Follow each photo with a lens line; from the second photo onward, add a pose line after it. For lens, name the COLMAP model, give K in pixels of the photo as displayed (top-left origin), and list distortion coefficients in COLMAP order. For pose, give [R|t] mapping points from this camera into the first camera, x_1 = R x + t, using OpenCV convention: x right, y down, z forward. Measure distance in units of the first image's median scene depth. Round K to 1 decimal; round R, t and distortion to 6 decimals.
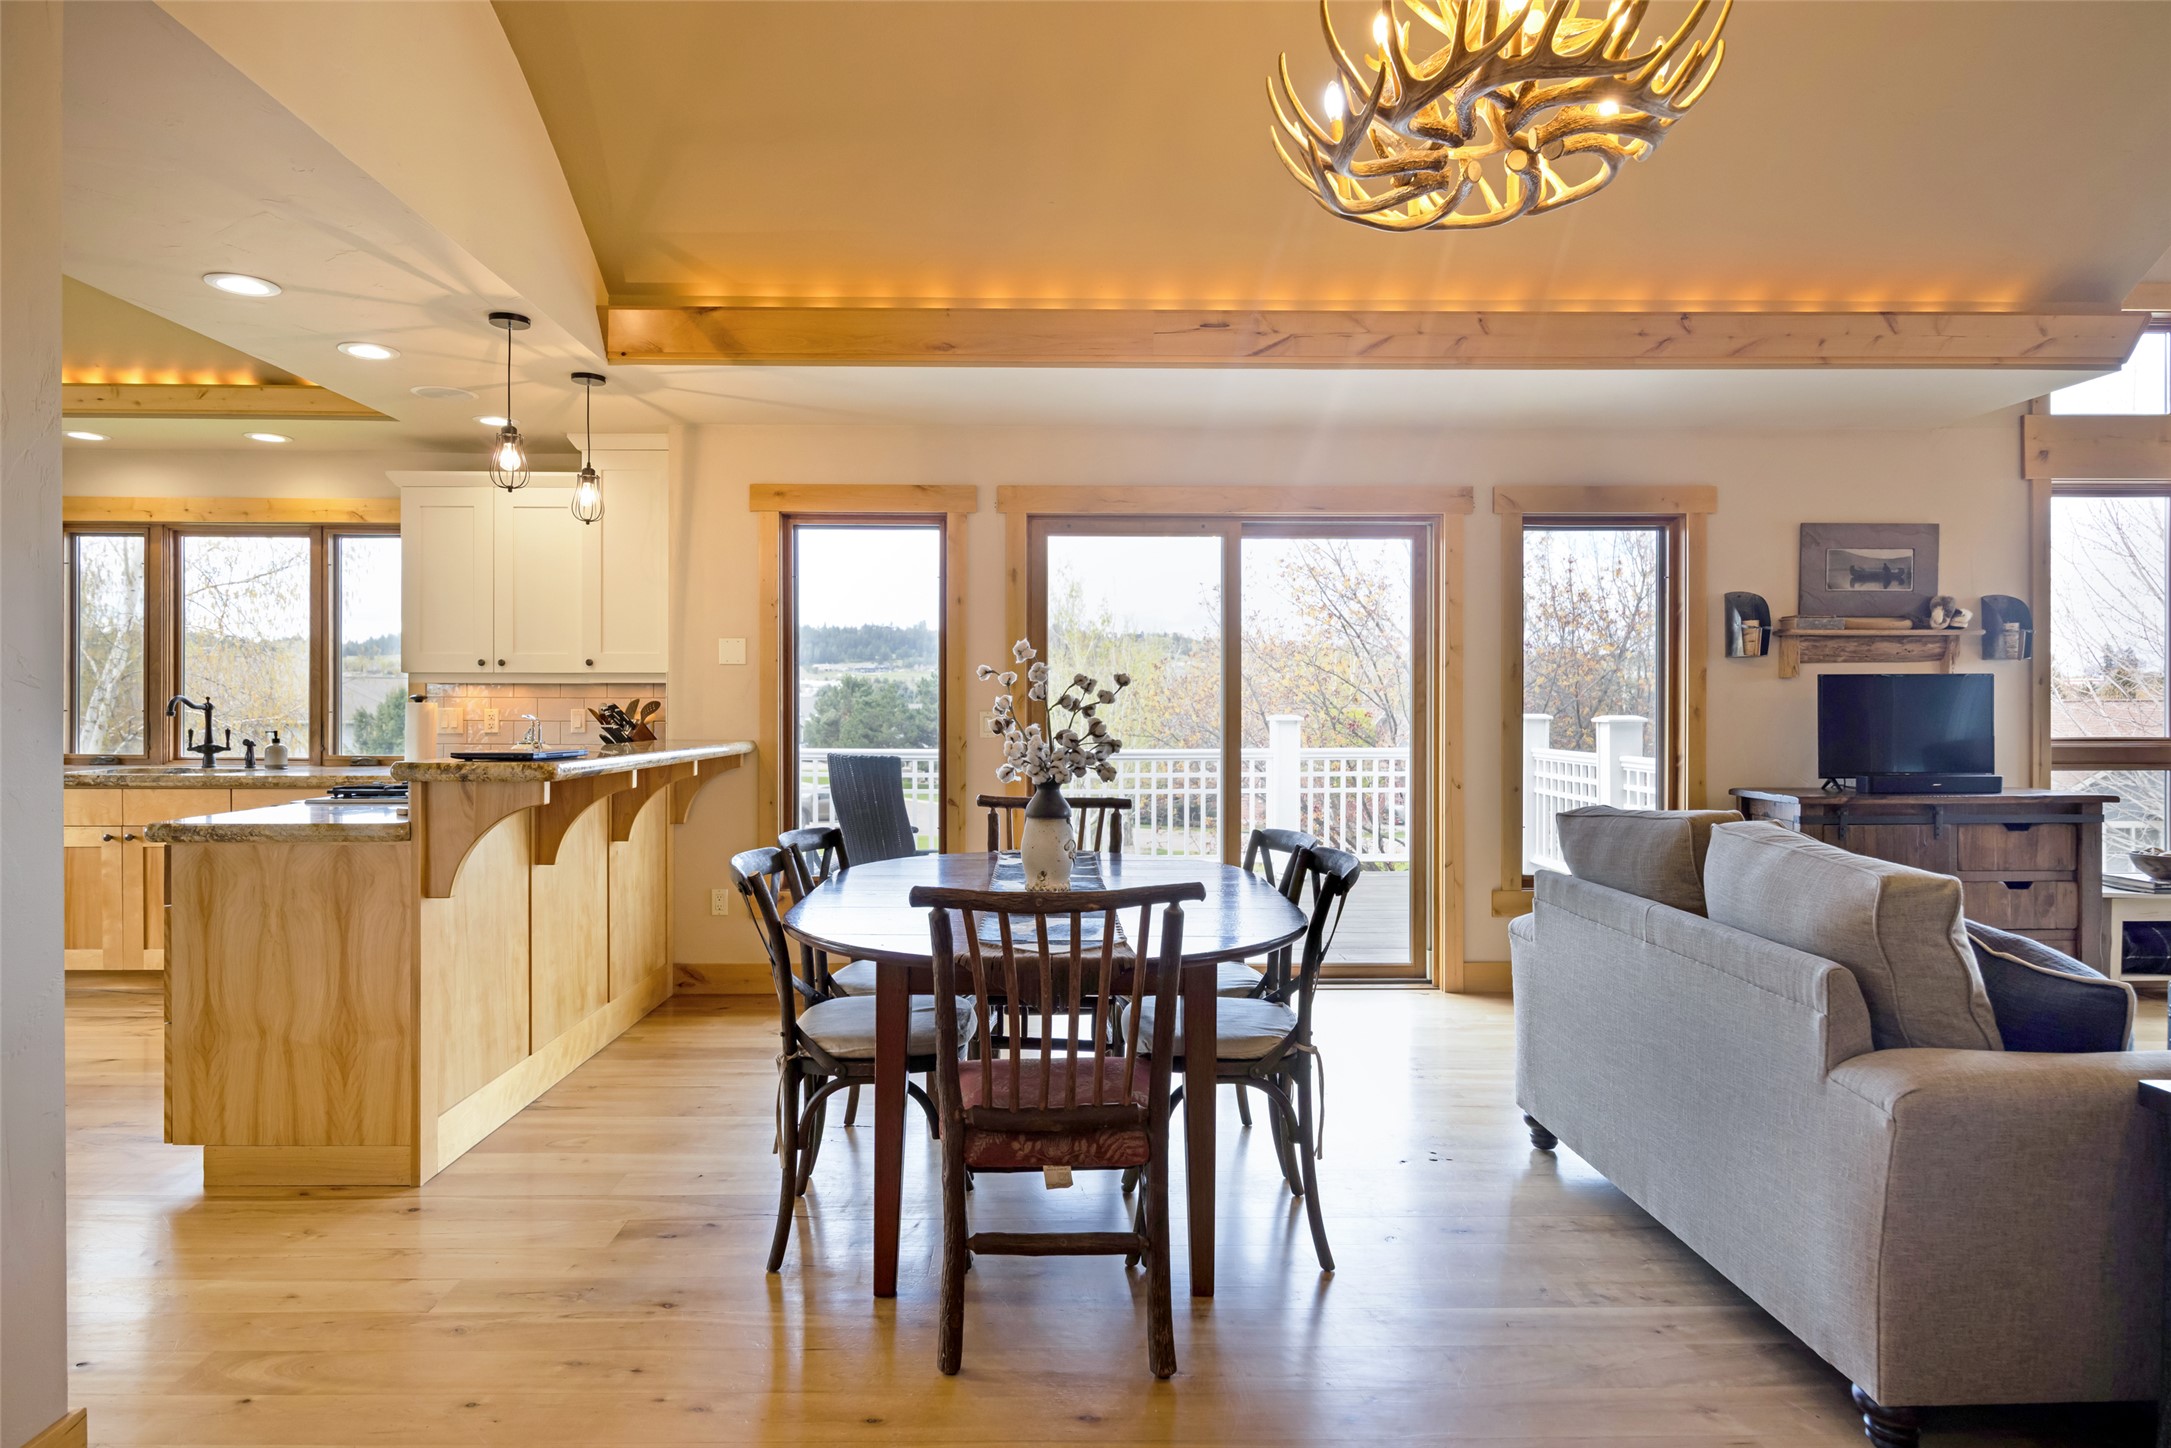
lens RADIAL K [[1192.7, 0, 1064.0], [0, 1192.7, 713.6], [0, 0, 1]] dist [-0.003942, -0.001931]
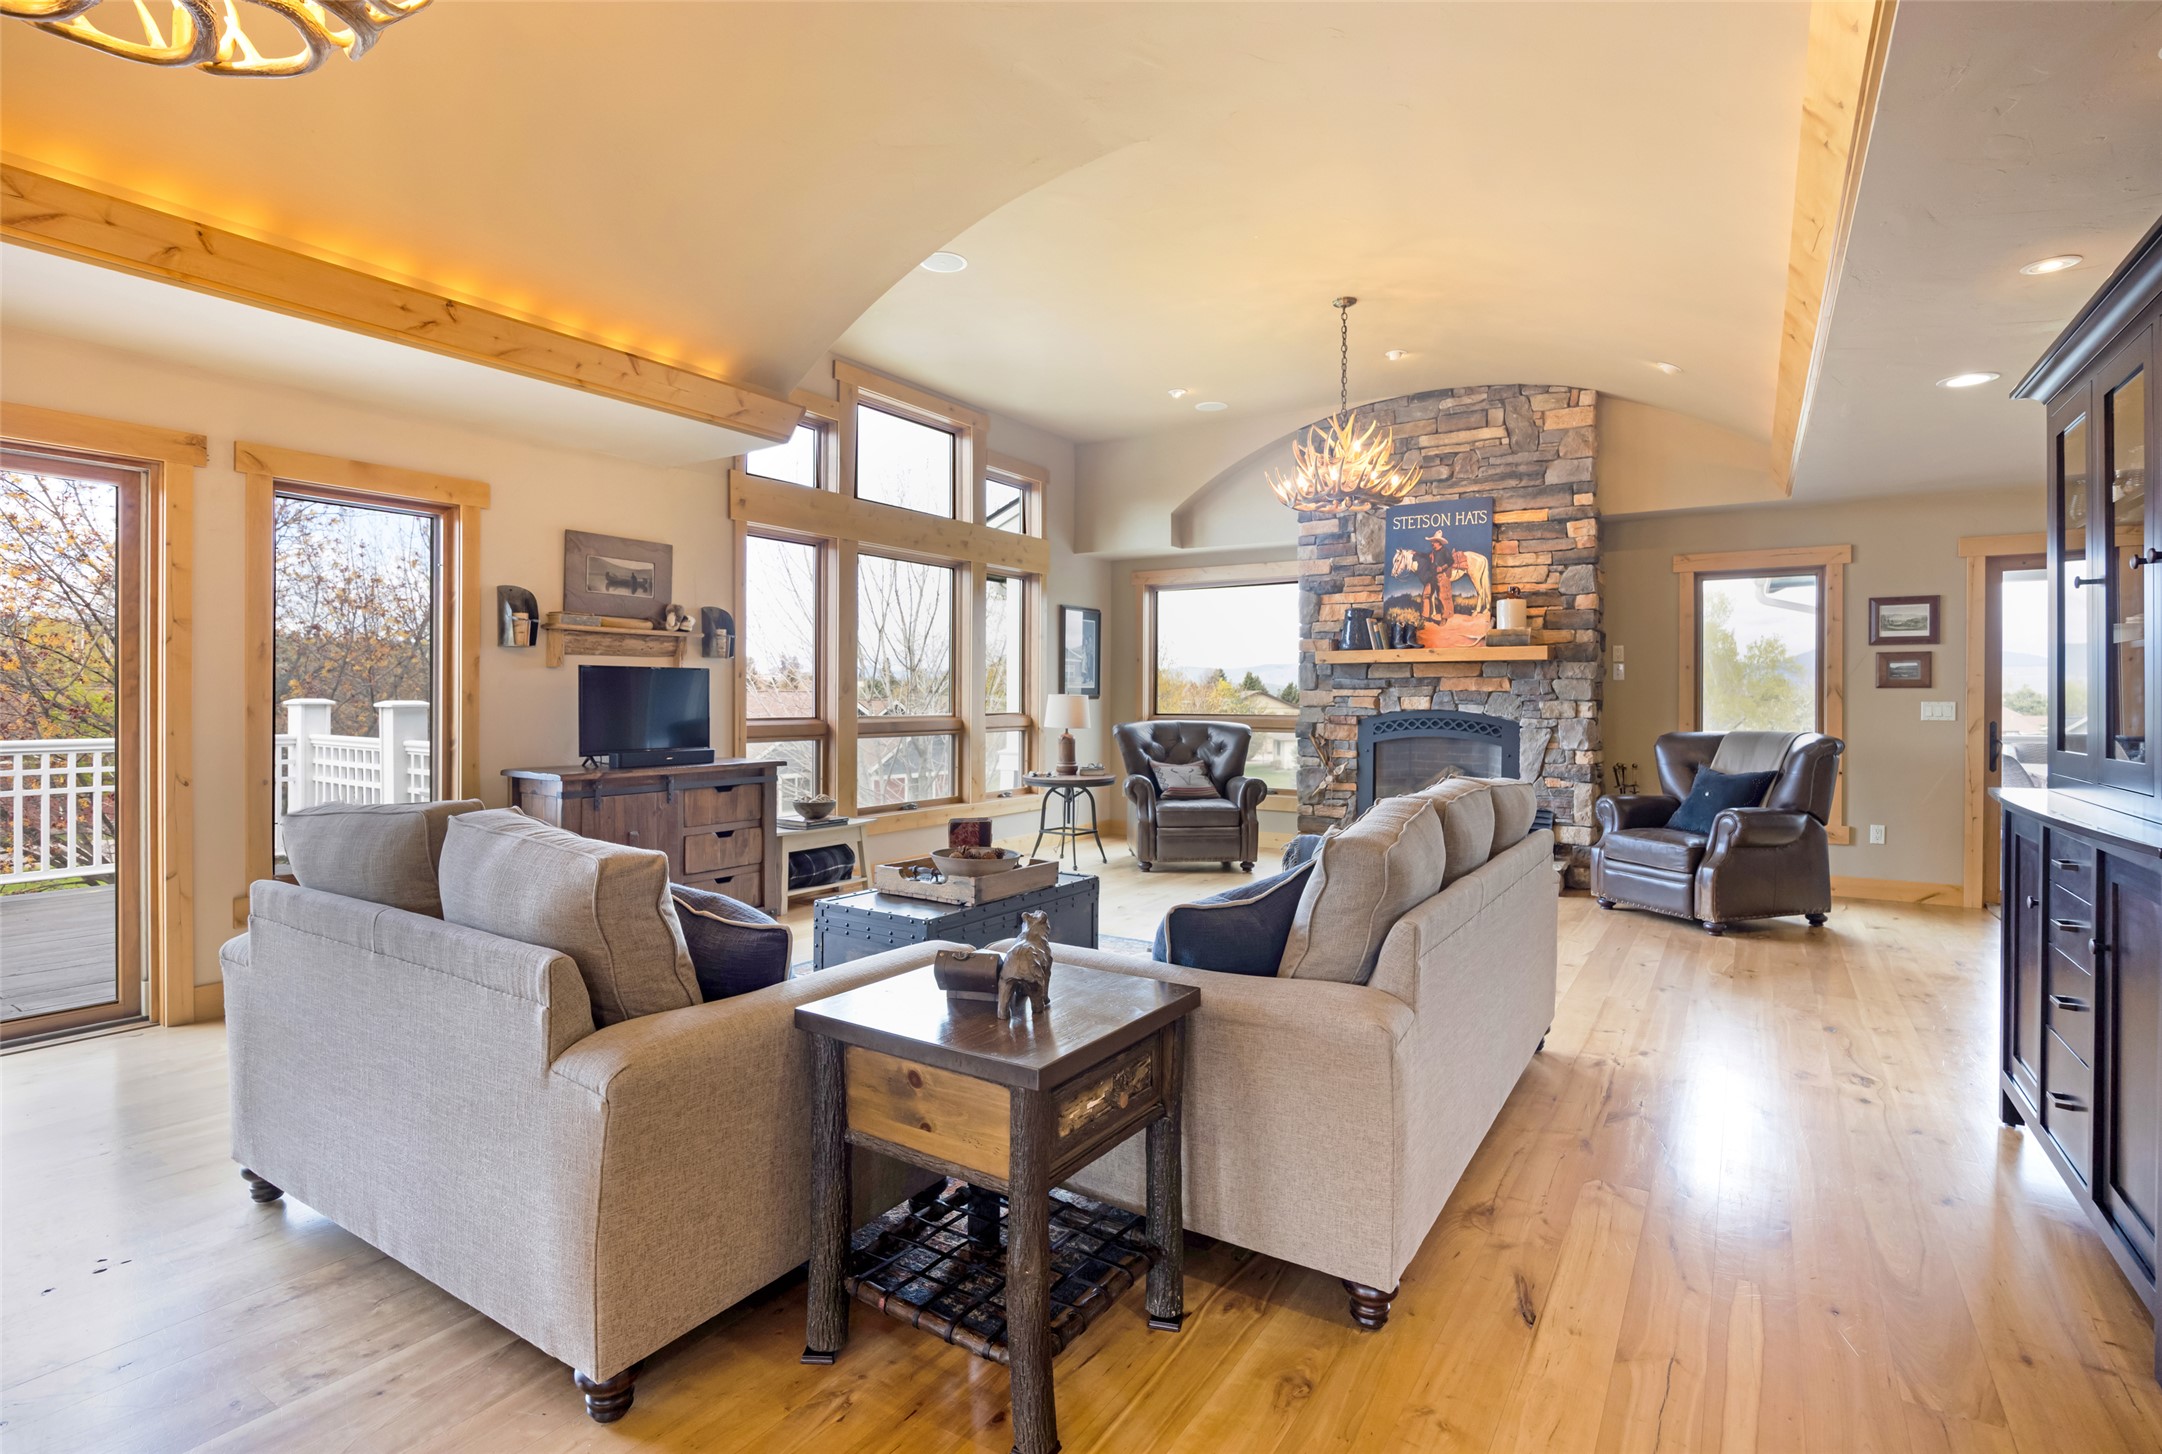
lens RADIAL K [[1069.6, 0, 1068.7], [0, 1069.6, 711.7], [0, 0, 1]] dist [-0.004523, 0.000513]
pose [[0.554752, -0.005657, 0.831996, 0.054727], [-0.004320, 0.999944, 0.009679, -0.000387], [-0.832004, -0.008964, 0.554696, 0.058236]]
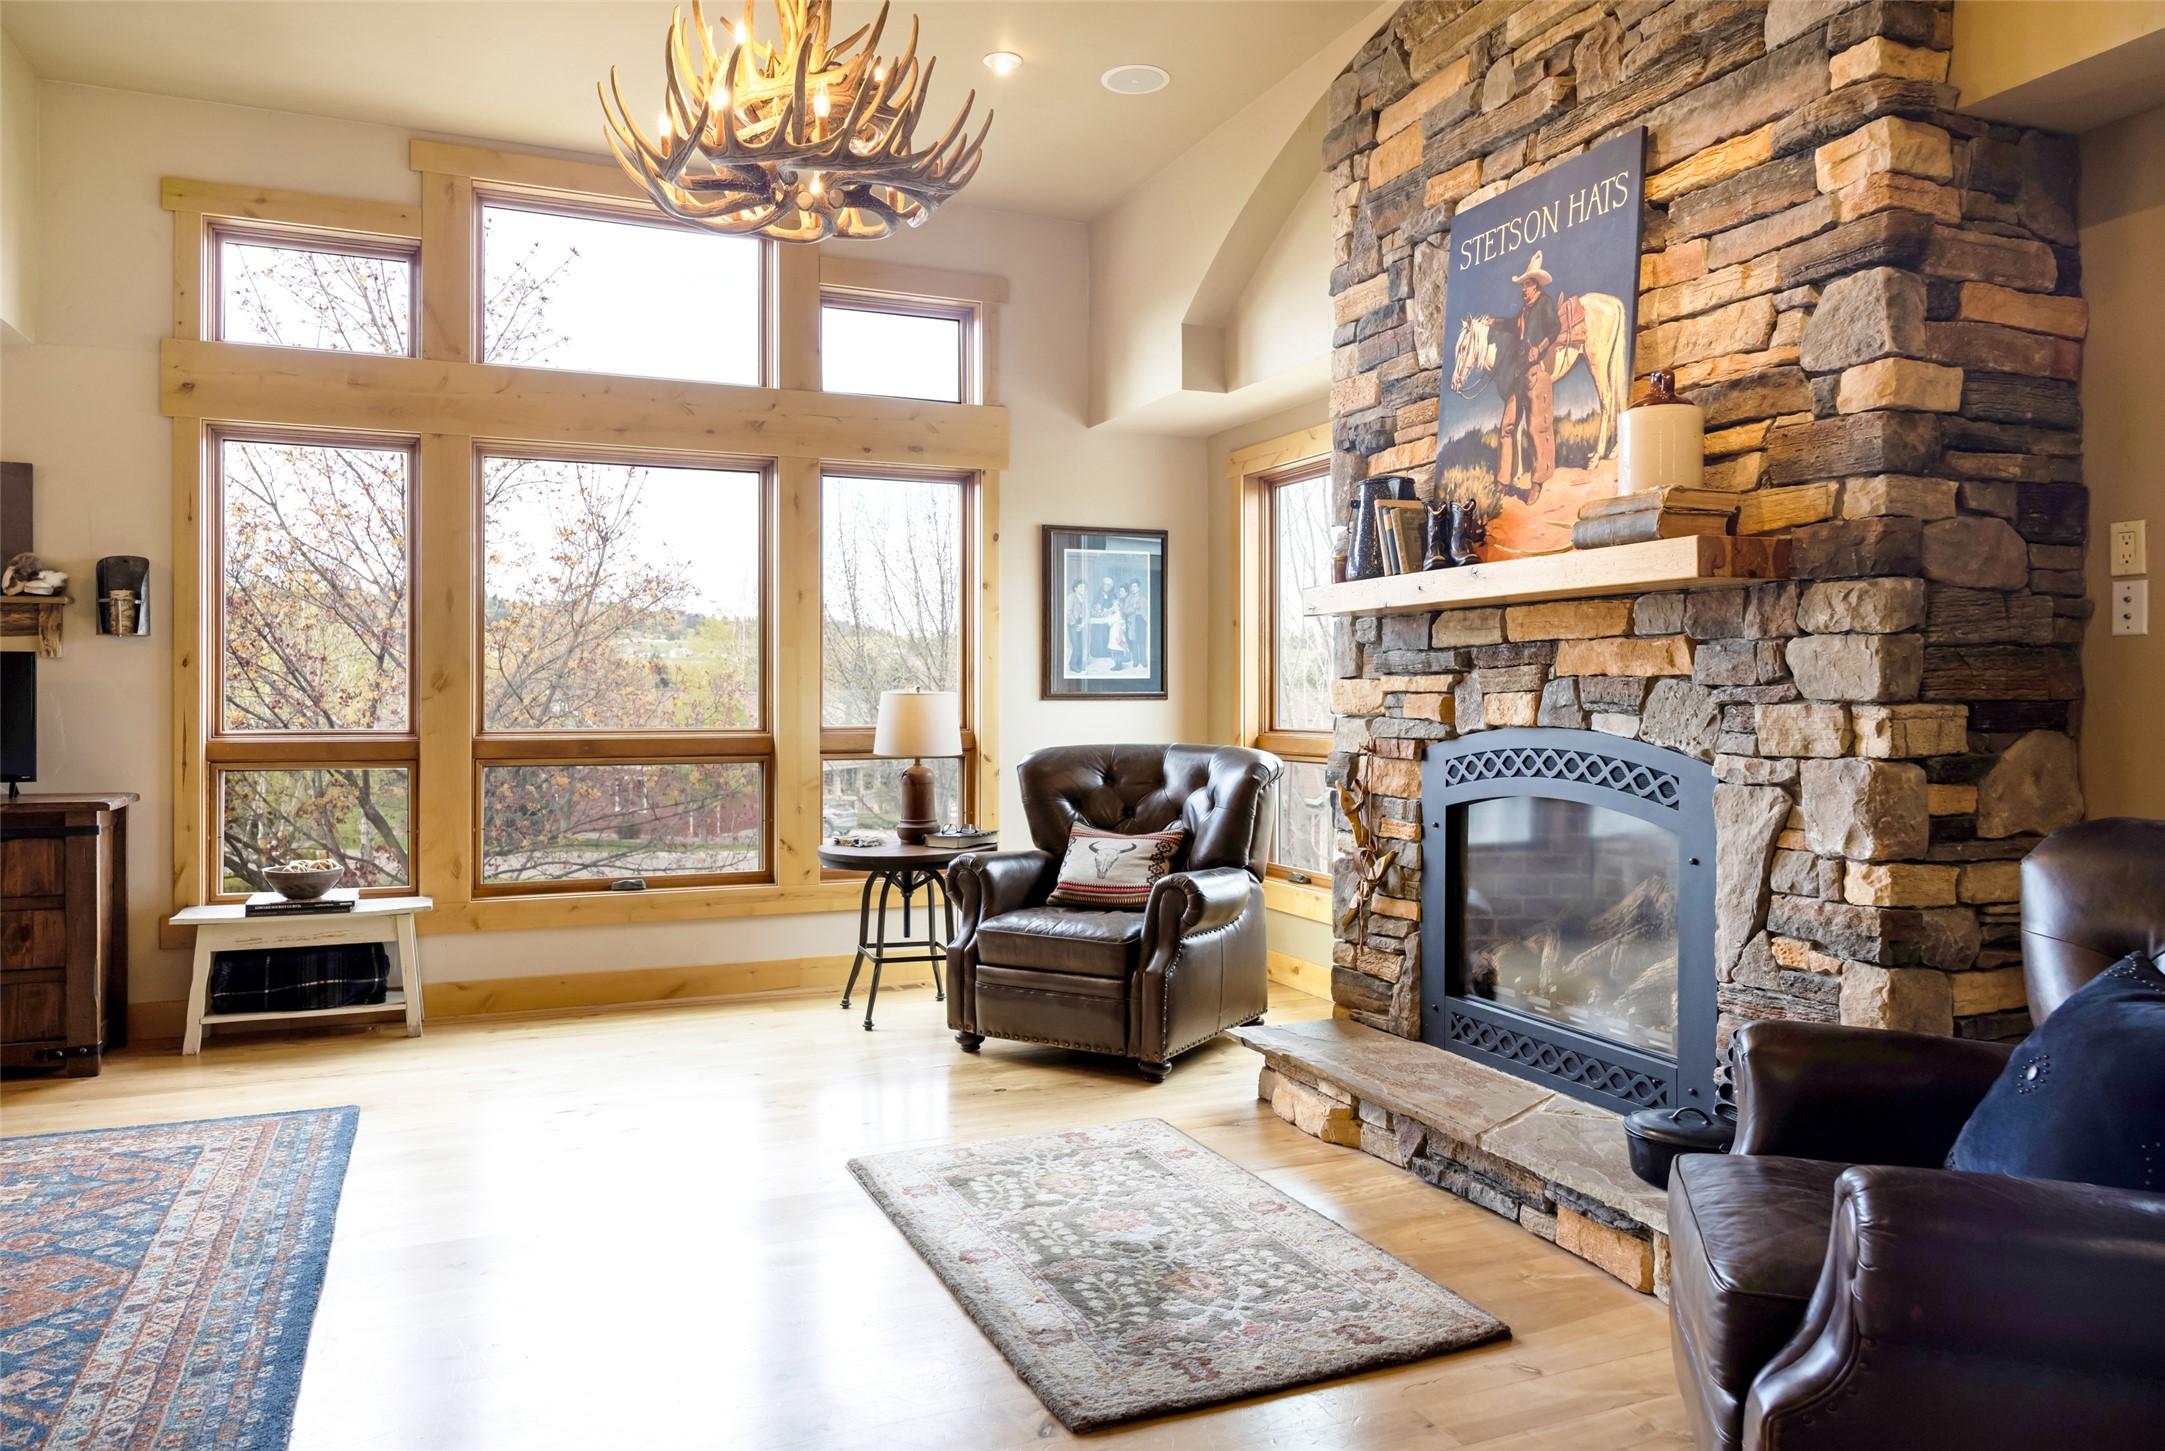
lens RADIAL K [[1440.1, 0, 1060.4], [0, 1440.1, 711.0], [0, 0, 1]] dist [-0.010488, 0.000208]
pose [[0.924771, 0.001041, 0.380522, 1.272740], [-0.004138, 0.999965, 0.007321, -0.004521], [-0.380501, -0.008345, 0.924743, -0.190872]]
